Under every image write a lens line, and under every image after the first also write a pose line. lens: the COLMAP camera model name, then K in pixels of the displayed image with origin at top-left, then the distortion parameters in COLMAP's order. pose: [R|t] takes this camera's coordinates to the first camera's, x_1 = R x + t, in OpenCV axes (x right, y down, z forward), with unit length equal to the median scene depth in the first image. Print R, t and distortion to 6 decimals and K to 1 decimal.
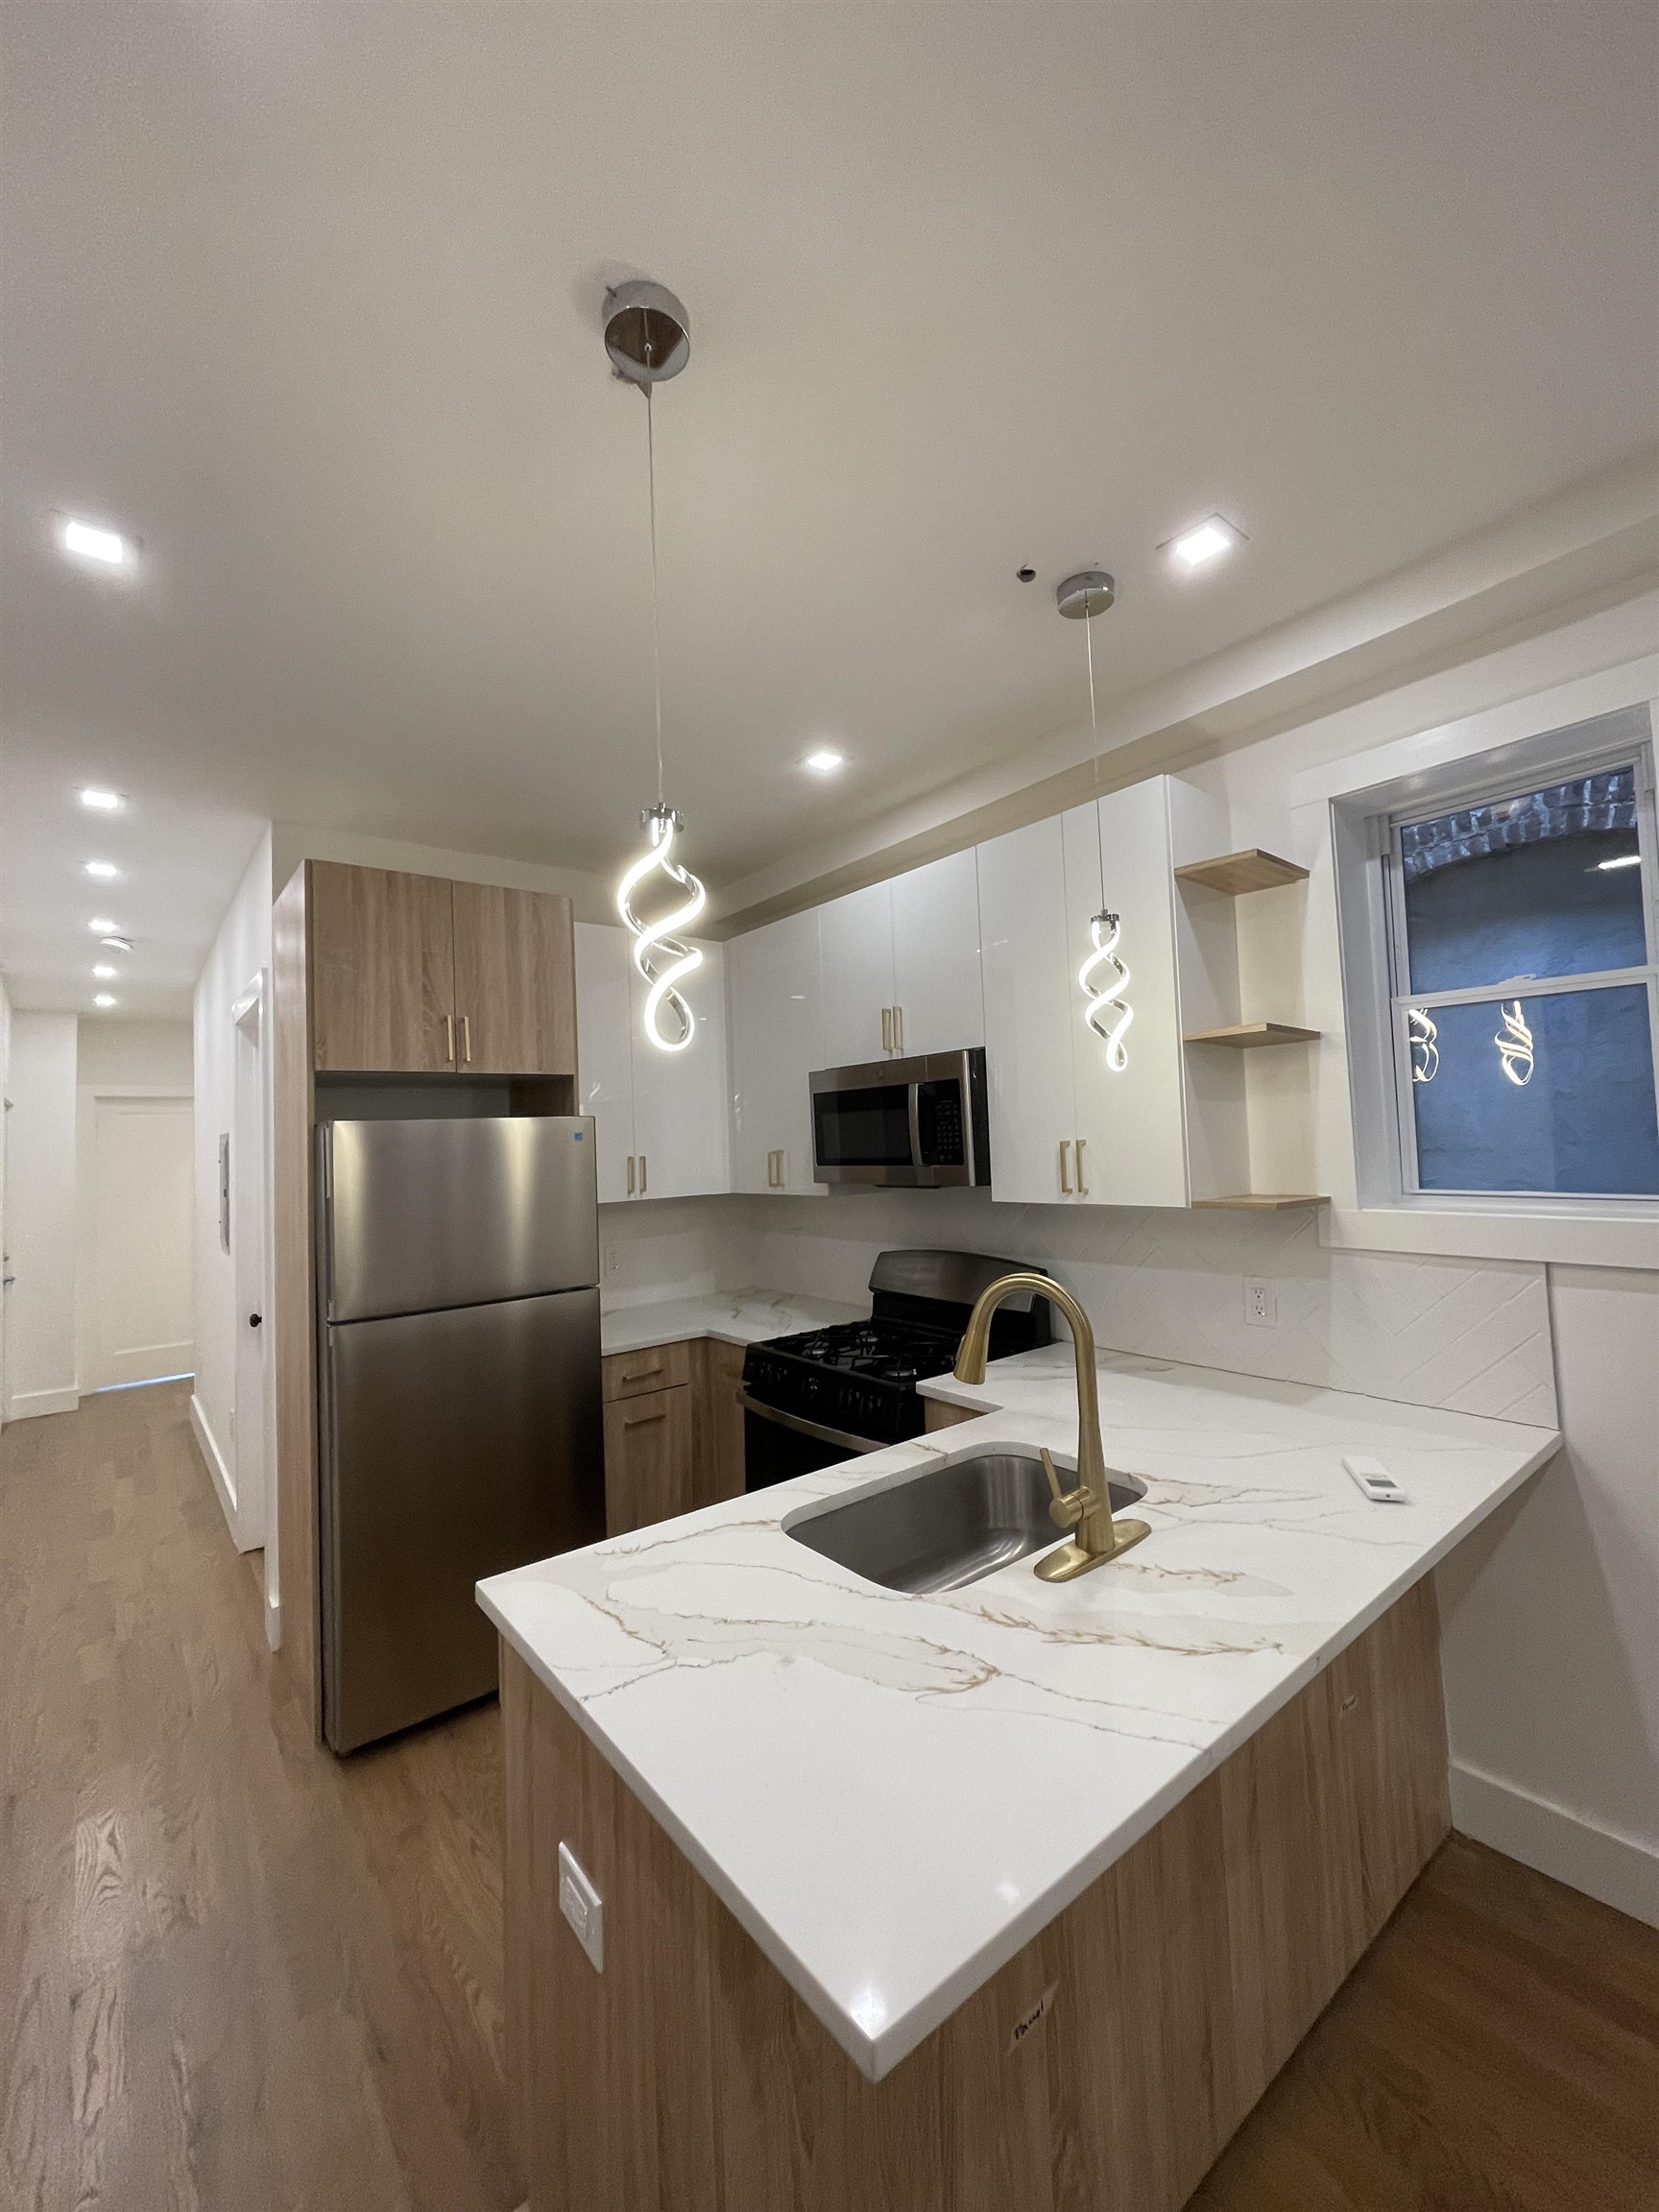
lens RADIAL K [[895.0, 0, 826.3], [0, 895.0, 1094.7], [0, 0, 1]] dist [-0.004552, 0.001823]
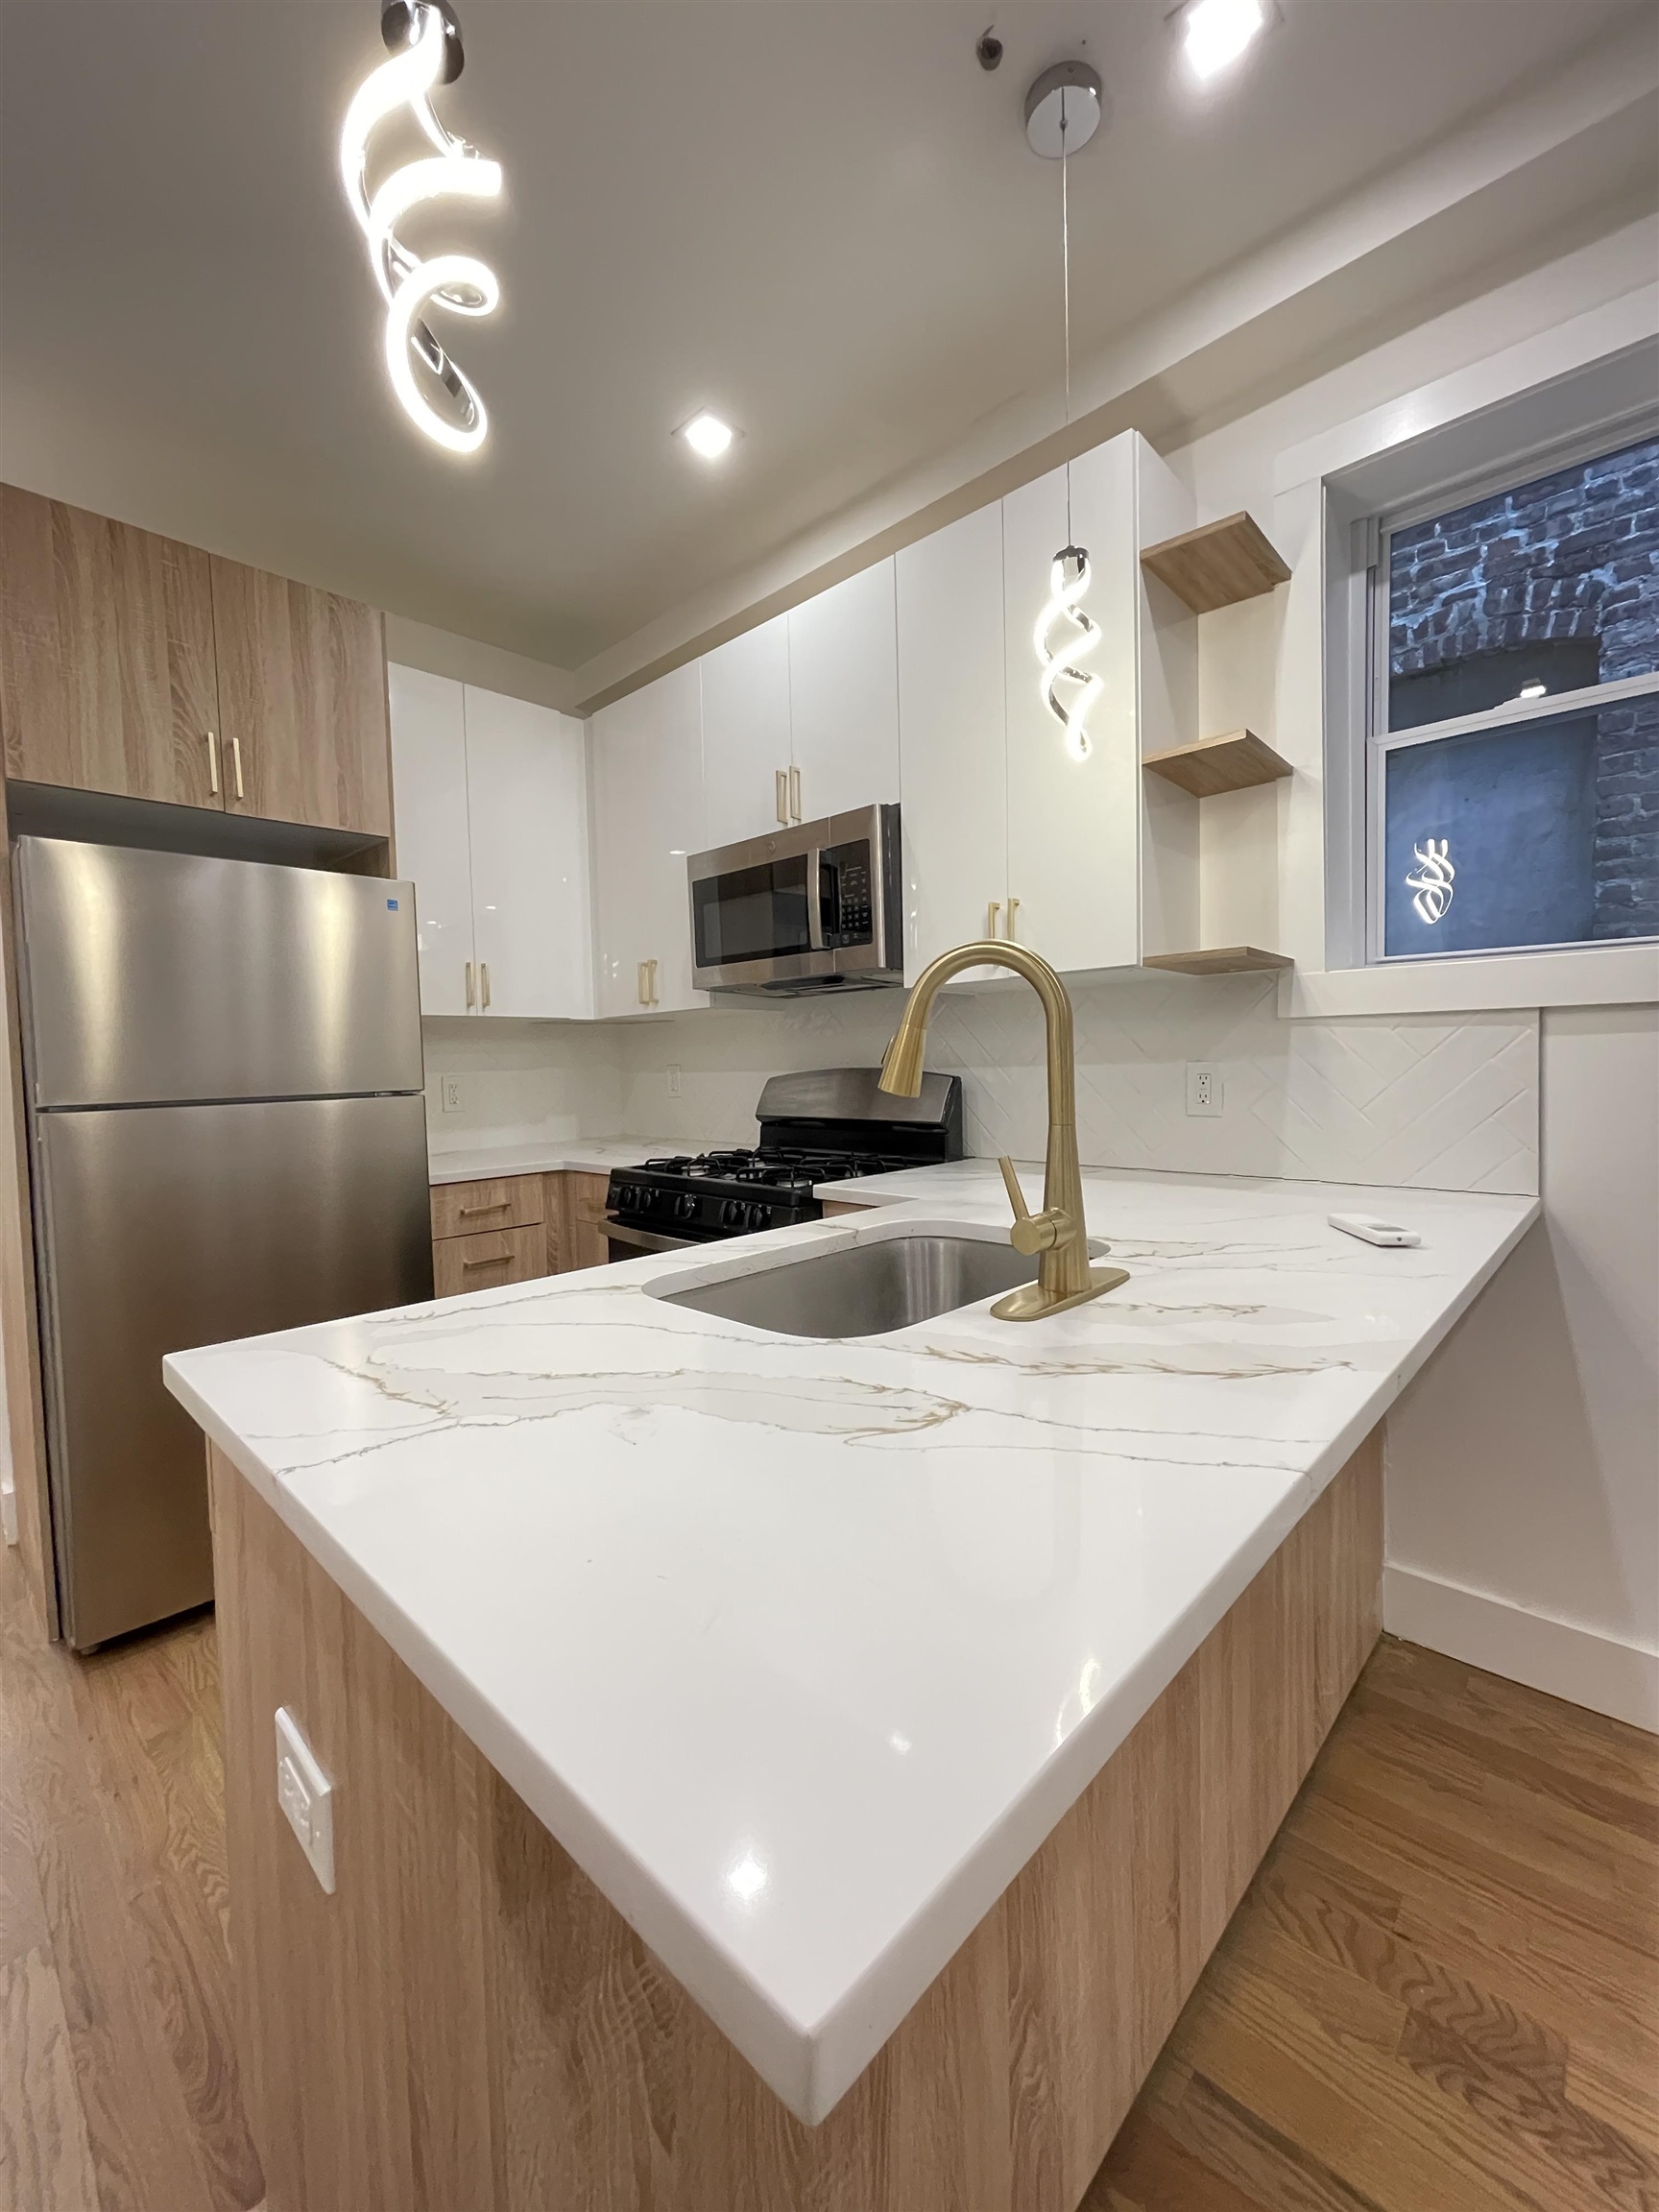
lens RADIAL K [[895.0, 0, 829.0], [0, 895.0, 1097.7], [0, 0, 1]] dist [-0.004552, 0.001823]
pose [[0.990859, 0.008642, 0.134622, 0.001126], [-0.020560, 0.995962, 0.087391, 0.183762], [-0.133323, -0.089360, 0.987036, 0.193980]]
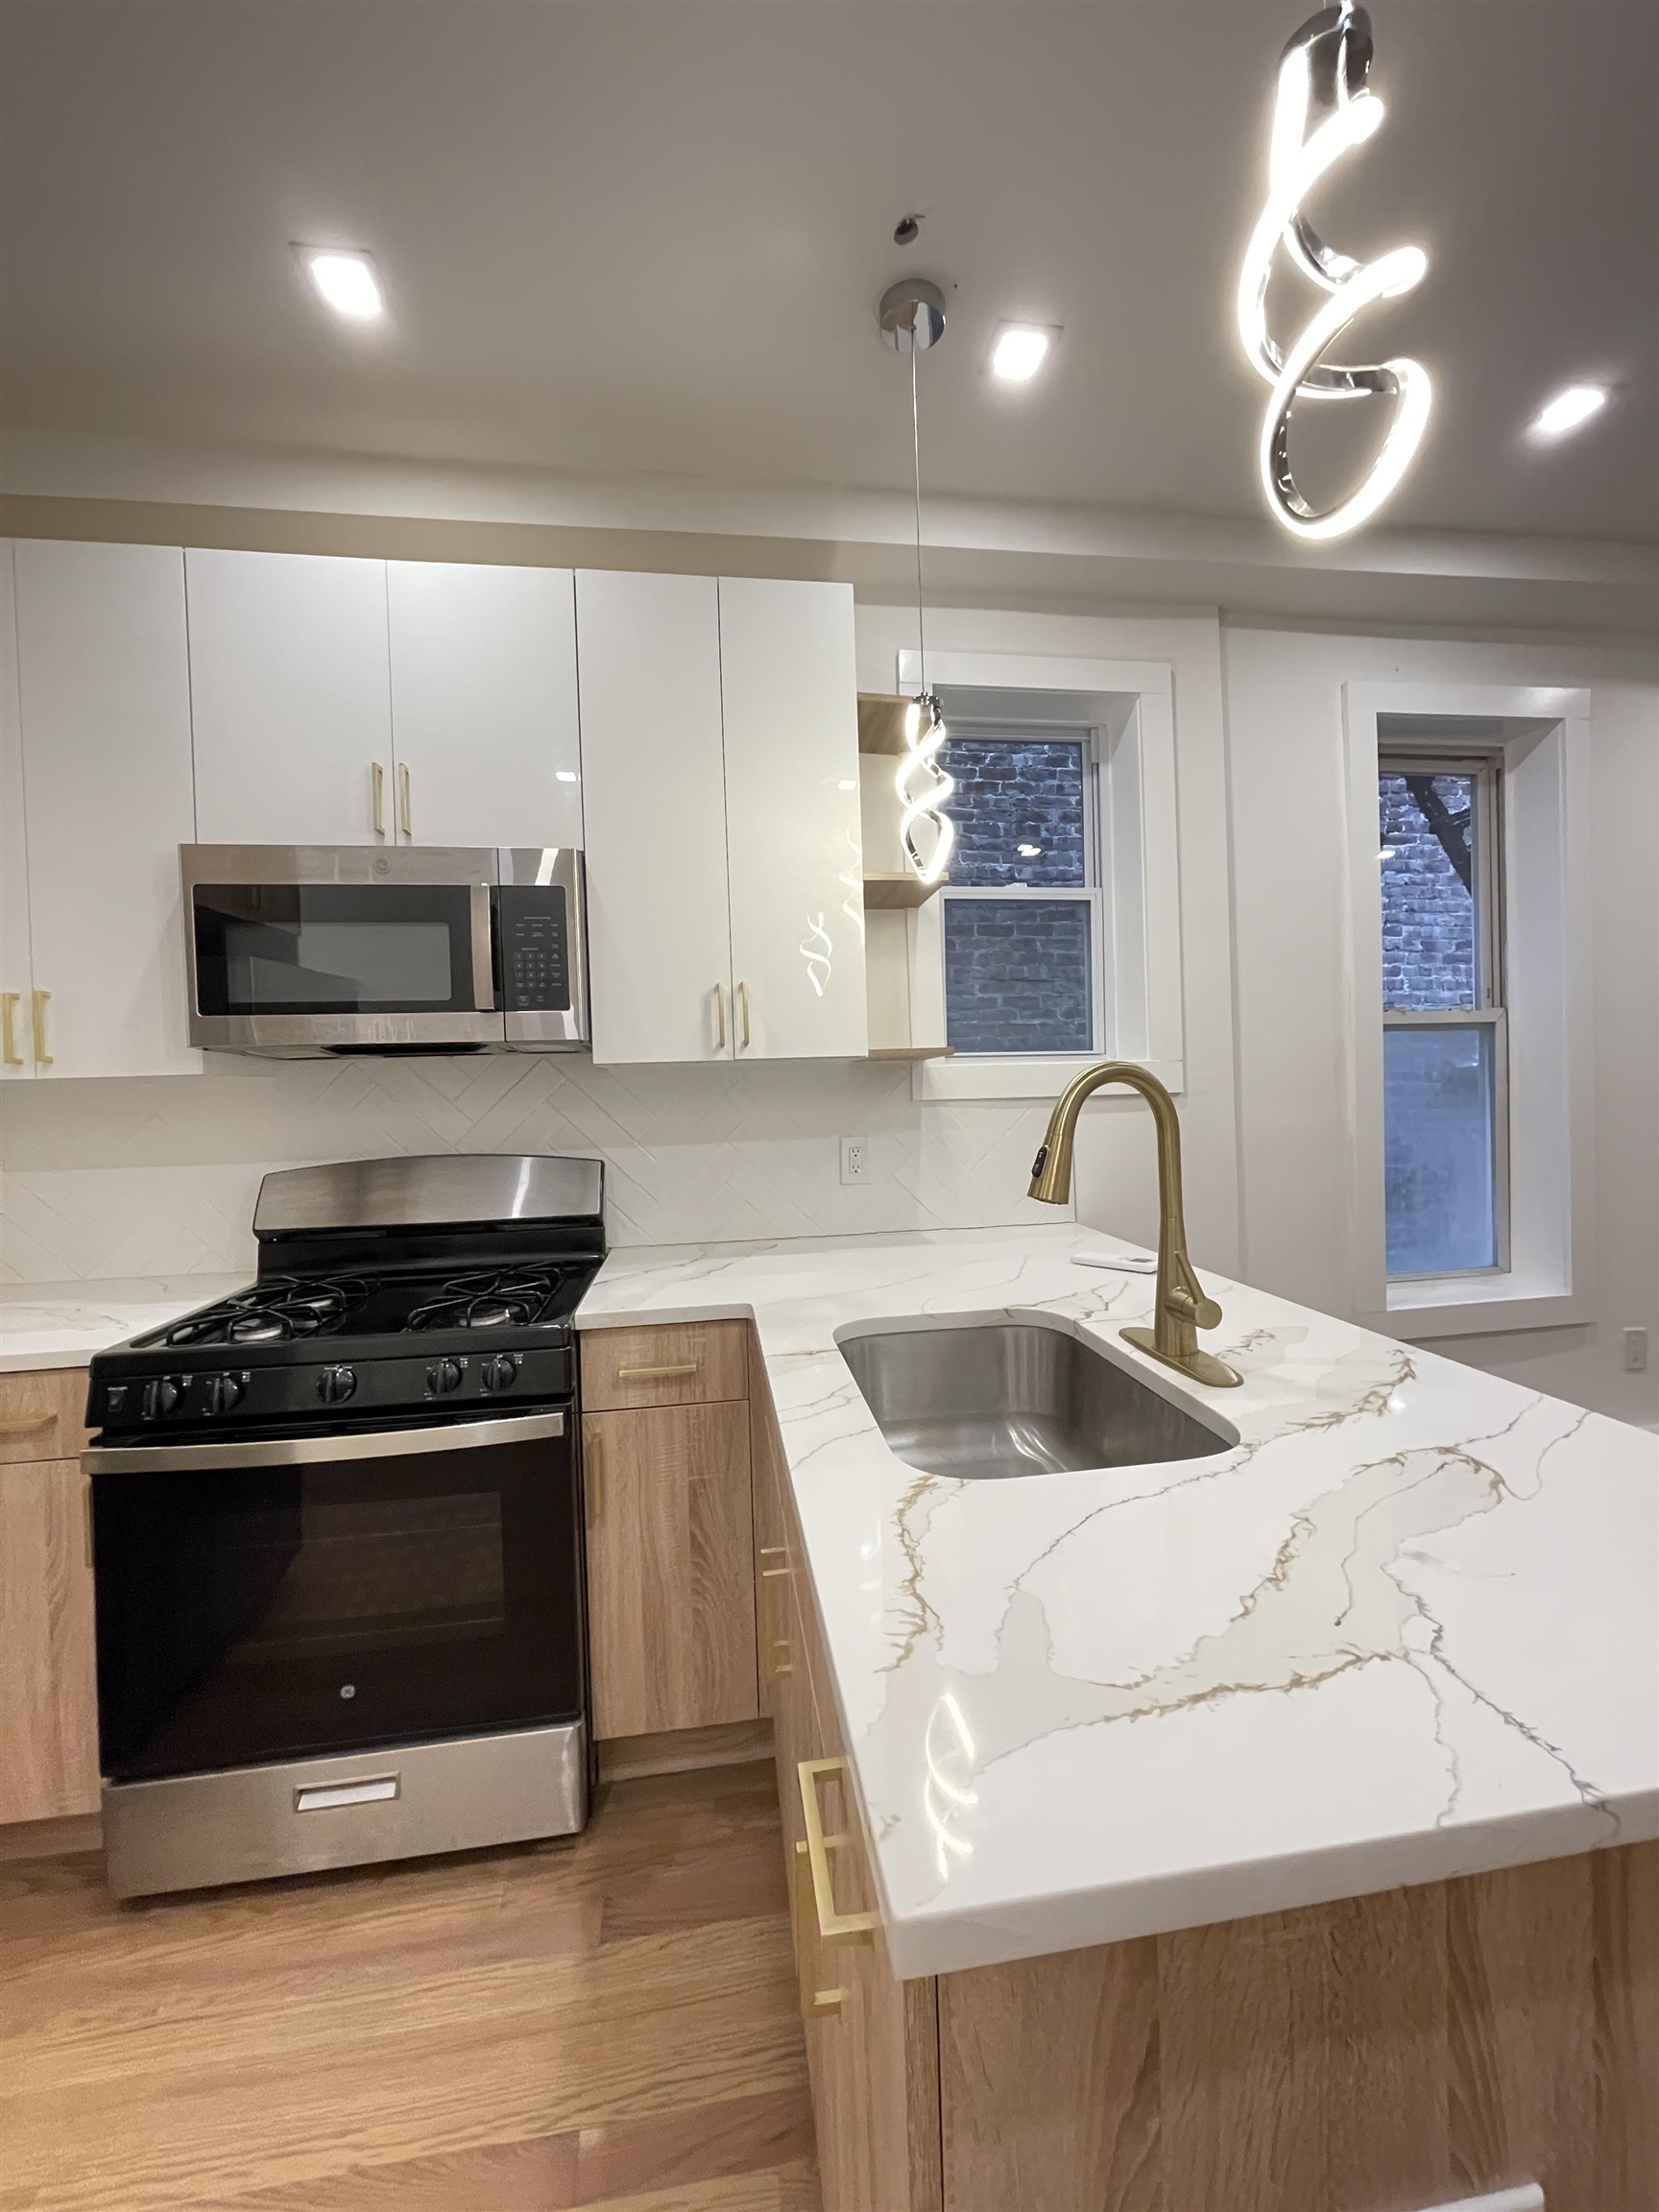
lens RADIAL K [[895.0, 0, 846.1], [0, 895.0, 1095.9], [0, 0, 1]] dist [-0.004552, 0.001823]
pose [[0.495289, 0.009390, 0.868678, -0.428961], [-0.035842, 0.999311, 0.009634, 0.160662], [-0.867989, -0.035907, 0.495284, 0.551017]]
